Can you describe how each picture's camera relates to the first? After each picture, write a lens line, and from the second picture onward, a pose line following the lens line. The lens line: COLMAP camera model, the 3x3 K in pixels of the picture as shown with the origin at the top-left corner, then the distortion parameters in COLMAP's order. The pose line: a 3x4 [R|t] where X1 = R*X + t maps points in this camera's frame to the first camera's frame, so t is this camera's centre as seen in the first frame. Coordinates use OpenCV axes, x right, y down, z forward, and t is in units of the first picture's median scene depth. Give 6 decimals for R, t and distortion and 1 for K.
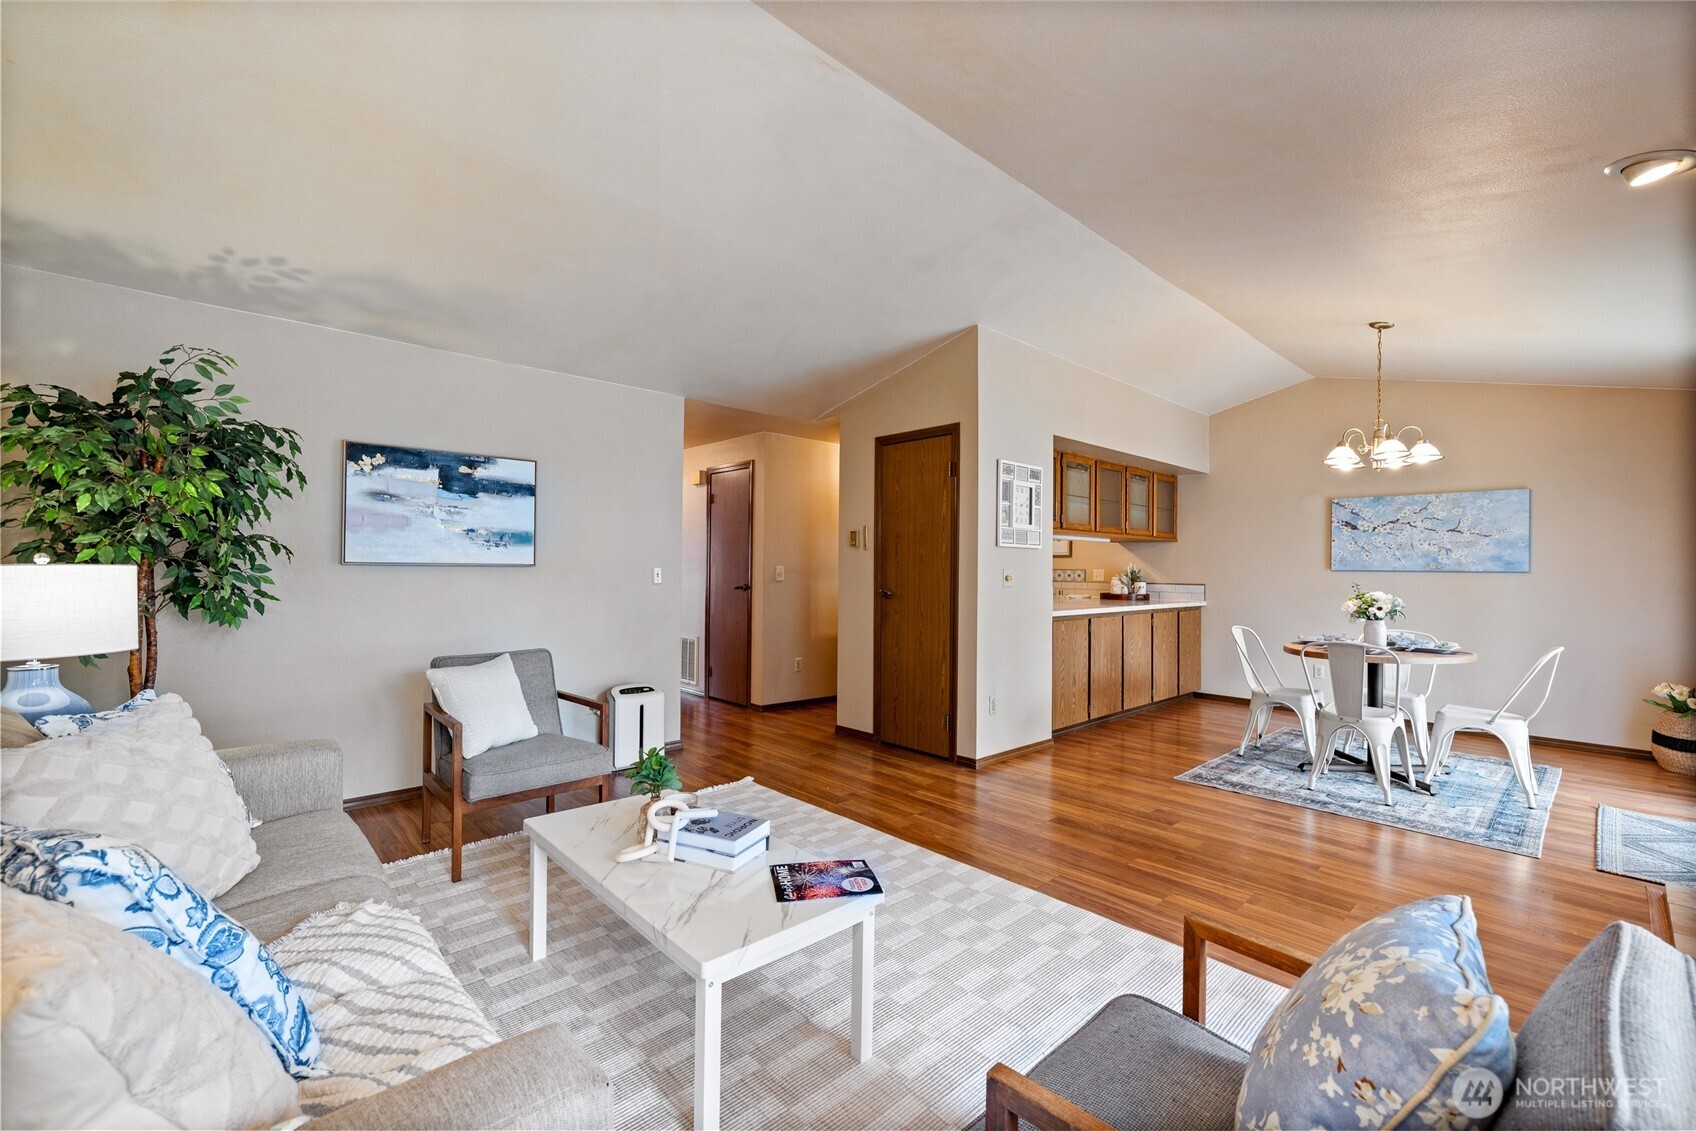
lens RADIAL K [[705.9, 0, 845.6], [0, 705.9, 565.8], [0, 0, 1]] dist [-0.000817, 0.000612]
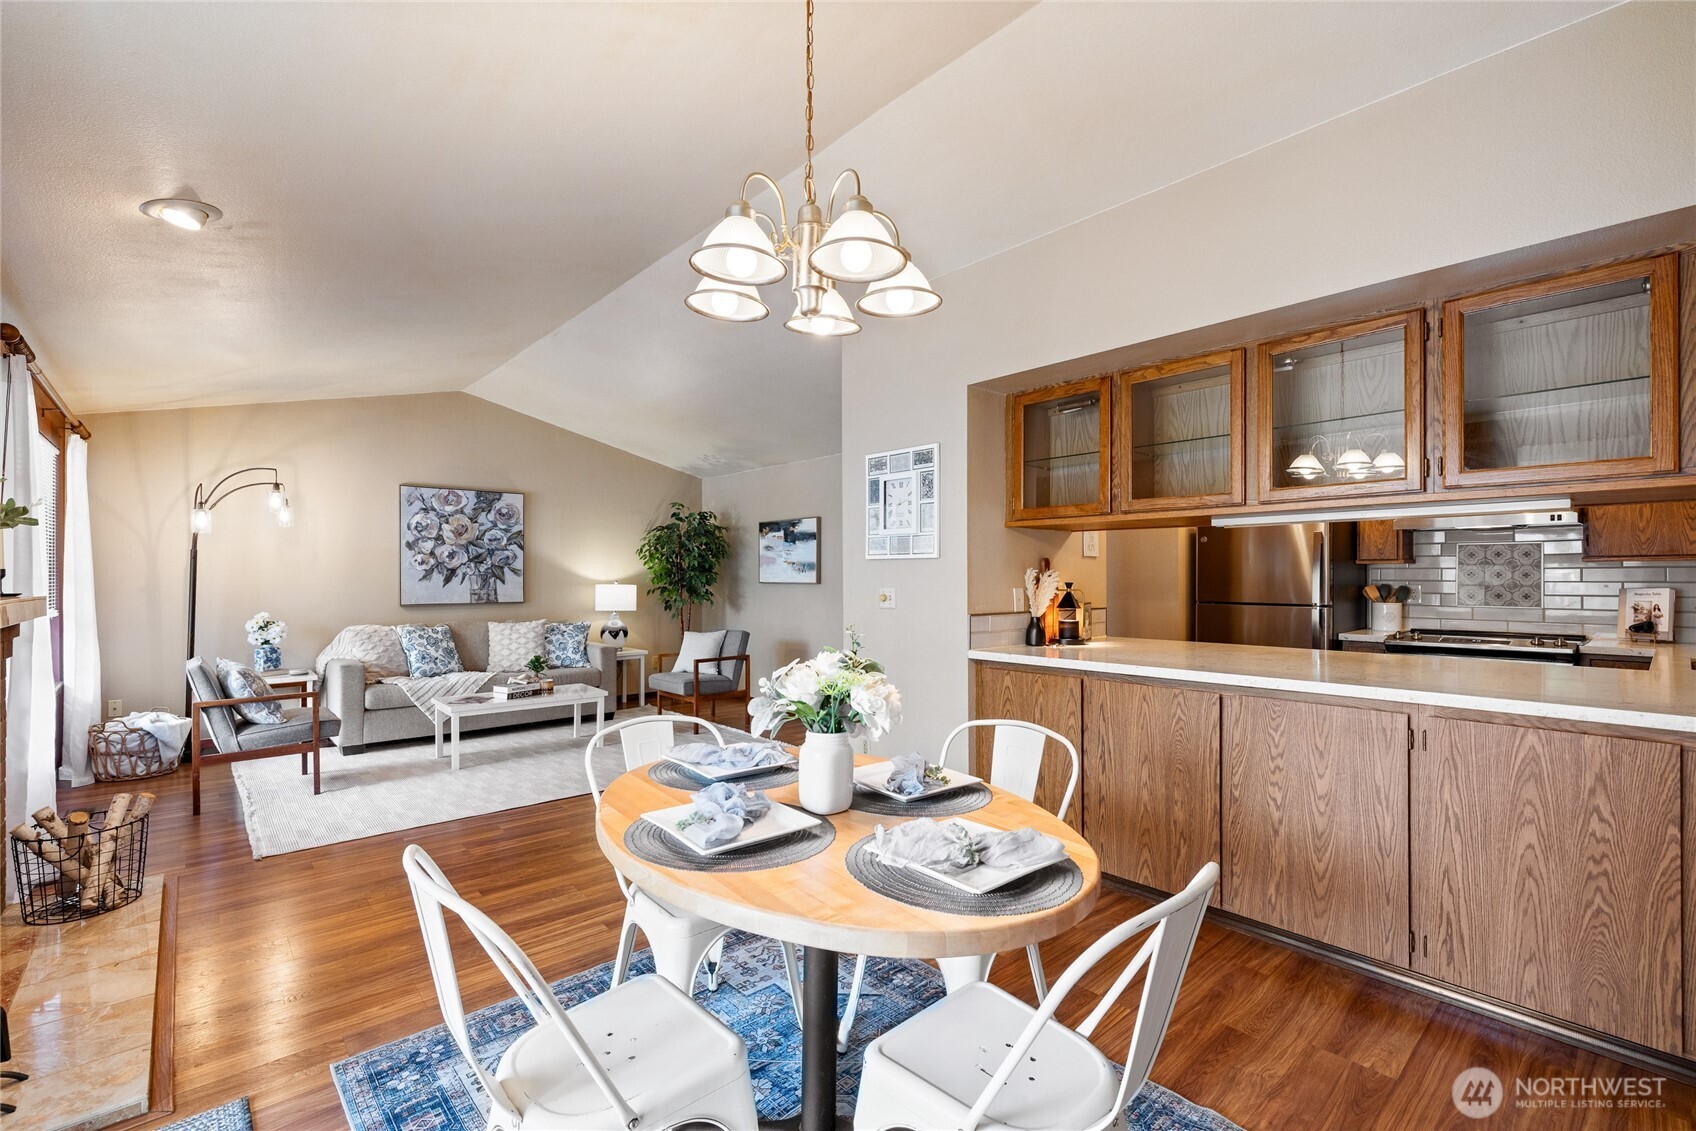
lens RADIAL K [[739.3, 0, 840.2], [0, 739.3, 573.3], [0, 0, 1]] dist [0.001864, 0.000603]
pose [[-0.016611, -0.015356, -0.999744, 1.192946], [0.004280, 0.999872, -0.015430, 0.002534], [0.999853, -0.004535, -0.016543, 1.068735]]
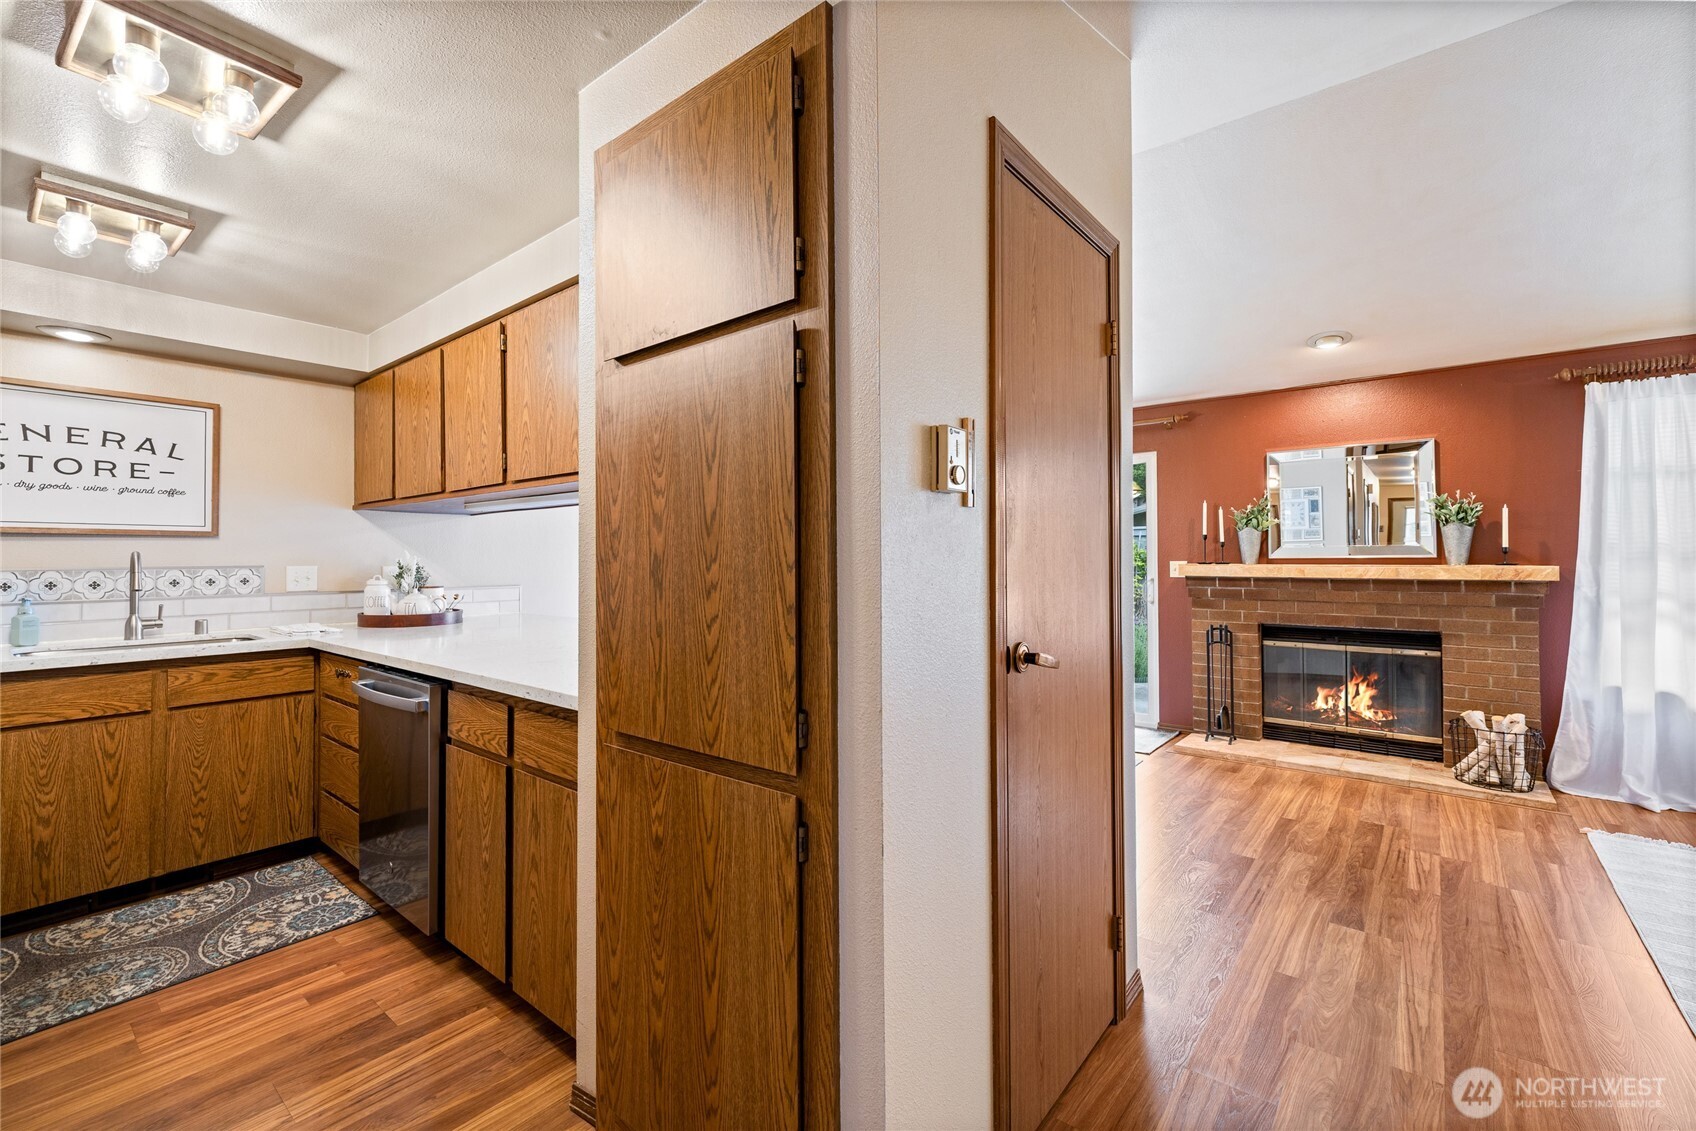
lens RADIAL K [[723.7, 0, 840.8], [0, 723.7, 545.8], [0, 0, 1]] dist [0.004046, -0.000196]
pose [[-0.141270, 0.006593, 0.989949, -0.289529], [-0.000971, 0.999976, -0.006798, -0.008966], [-0.989971, -0.001921, -0.141260, 1.339361]]
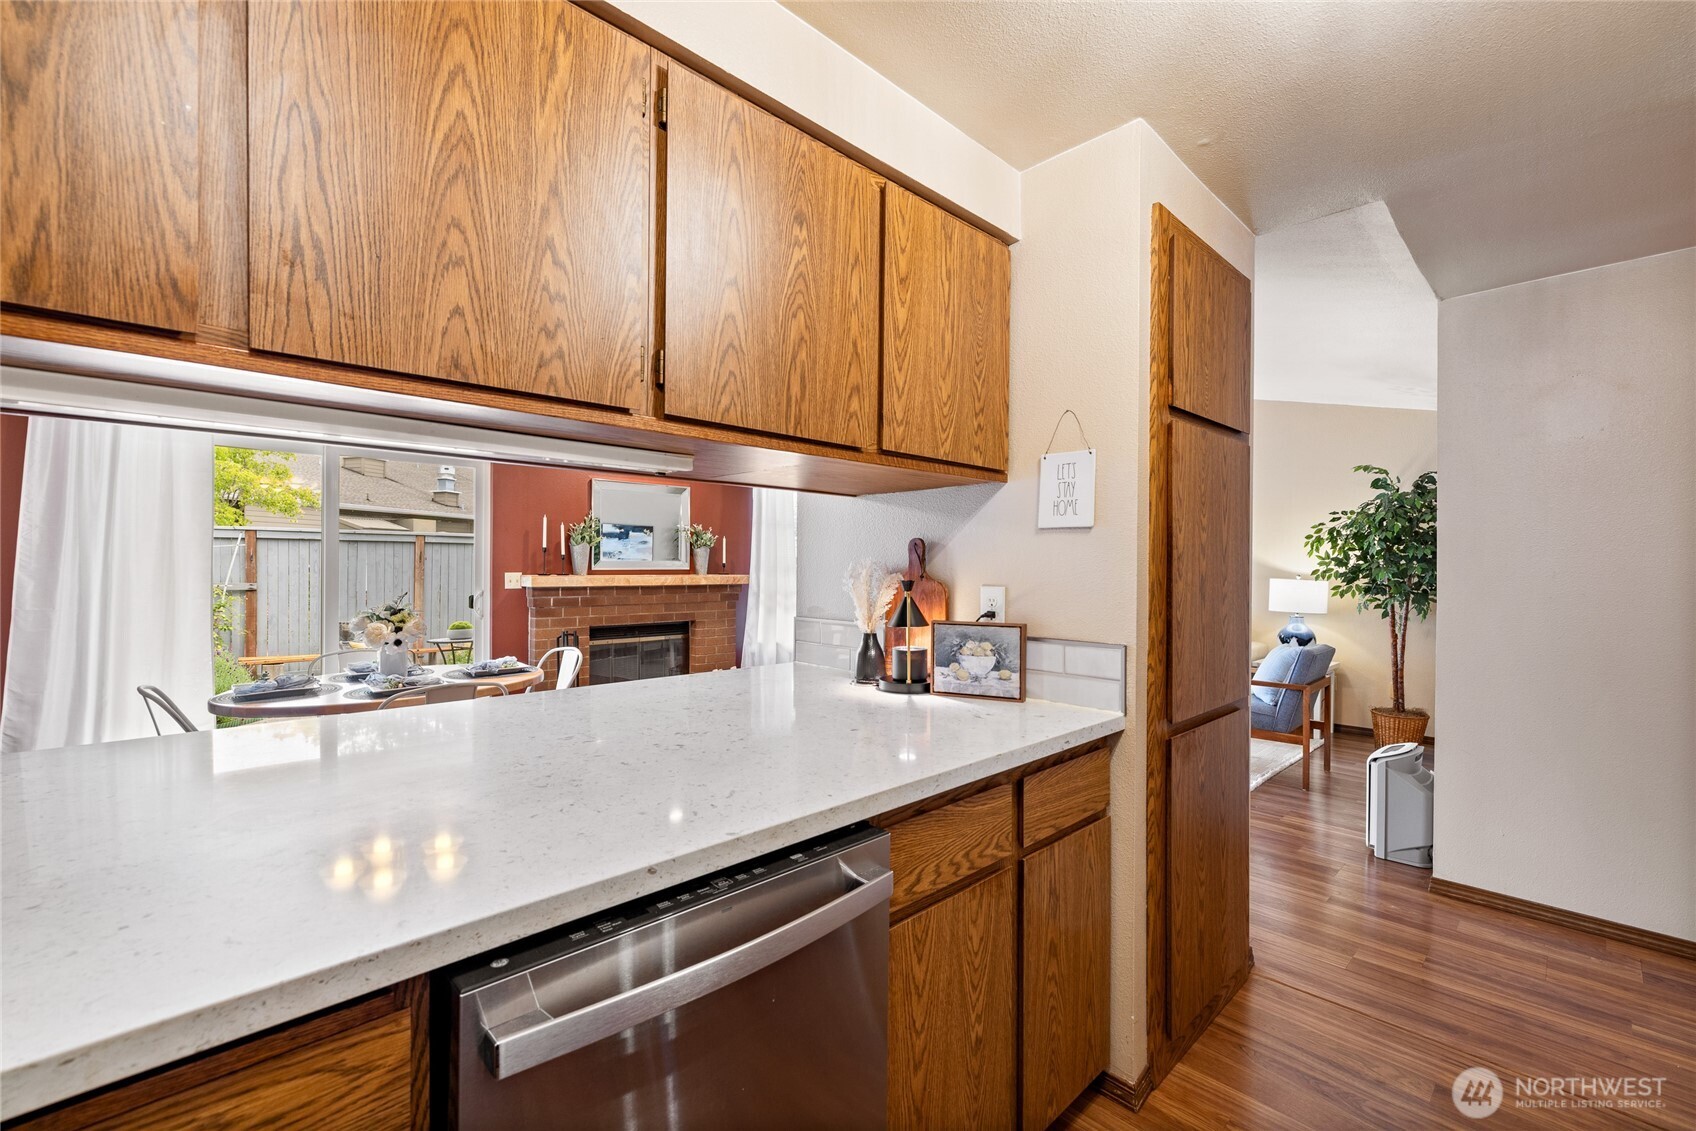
lens RADIAL K [[717.8, 0, 852.0], [0, 717.8, 566.3], [0, 0, 1]] dist [0.002582, 0.000359]
pose [[-0.999394, -0.015623, -0.031099, 0.326380], [-0.015518, 0.999873, -0.003614, -0.006663], [0.031152, -0.003129, -0.999510, 1.848771]]
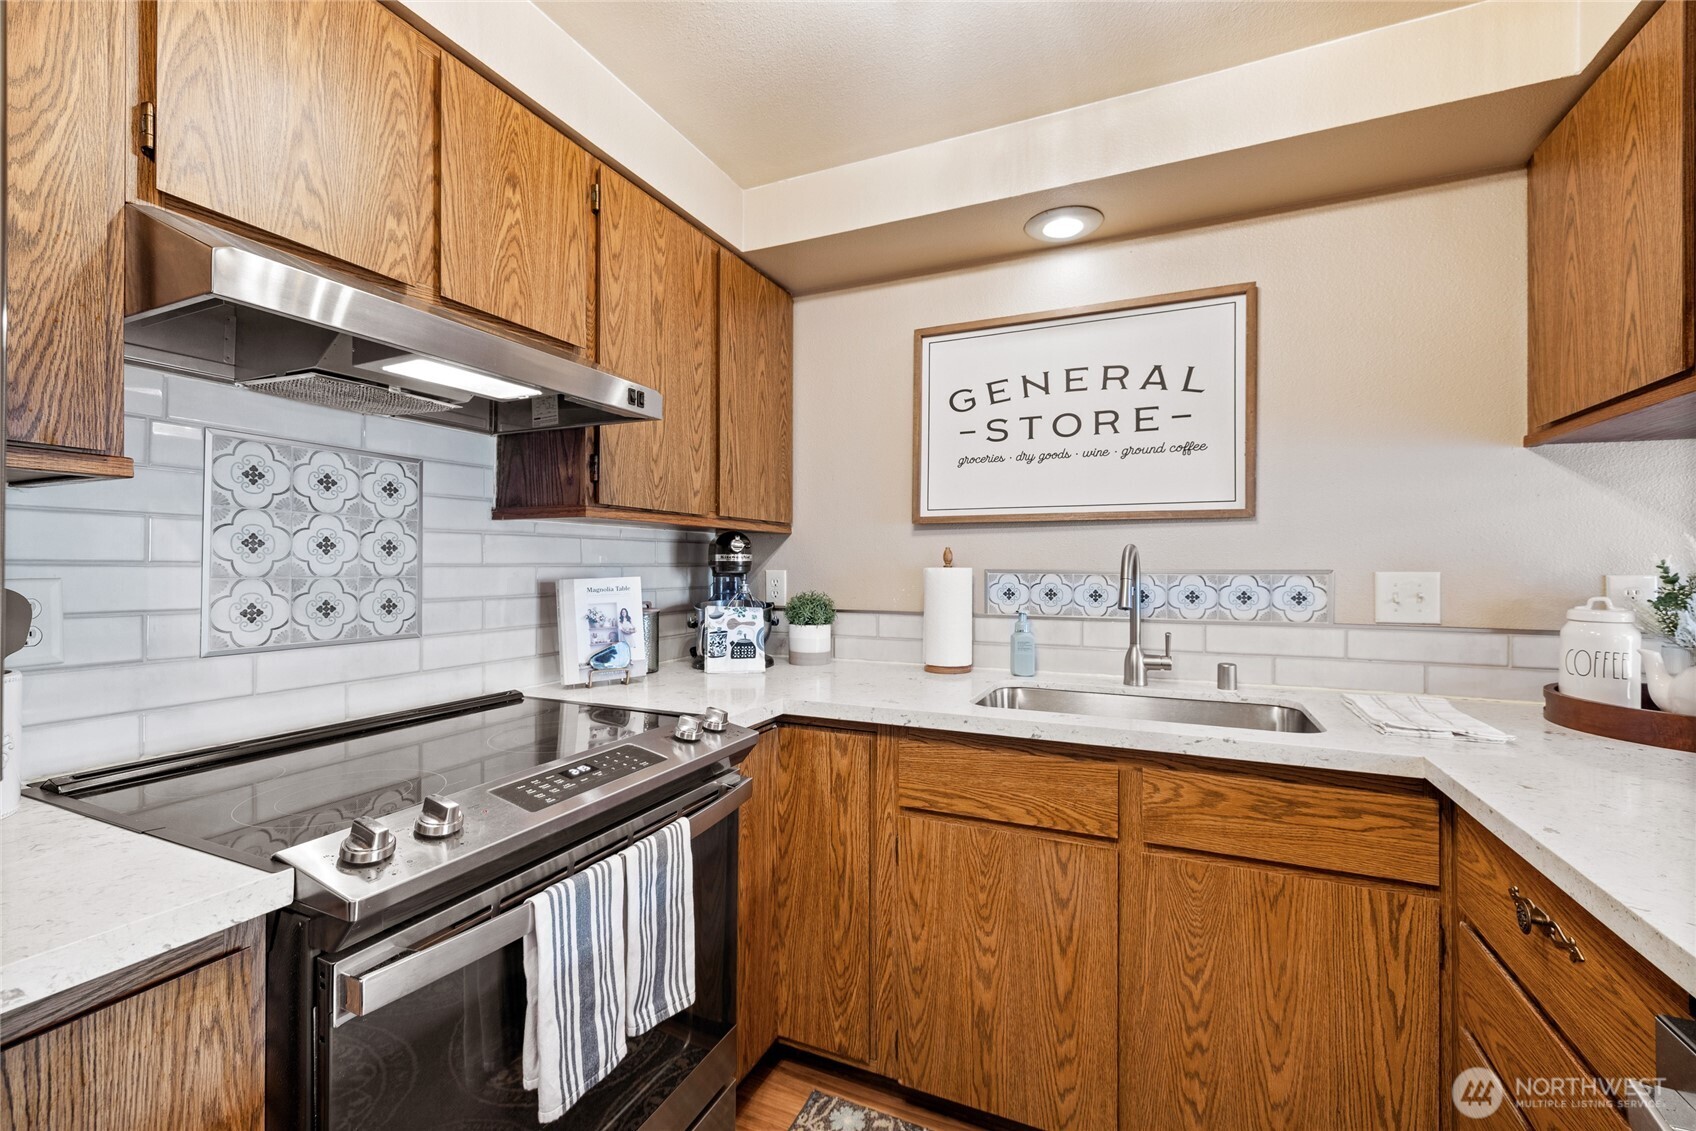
lens RADIAL K [[705.9, 0, 845.6], [0, 705.9, 565.8], [0, 0, 1]] dist [-0.000817, 0.000612]
pose [[0.921587, -0.009523, 0.388055, 0.198968], [0.006706, 0.999940, 0.008613, 0.000800], [-0.388114, -0.005335, 0.921596, 1.602739]]
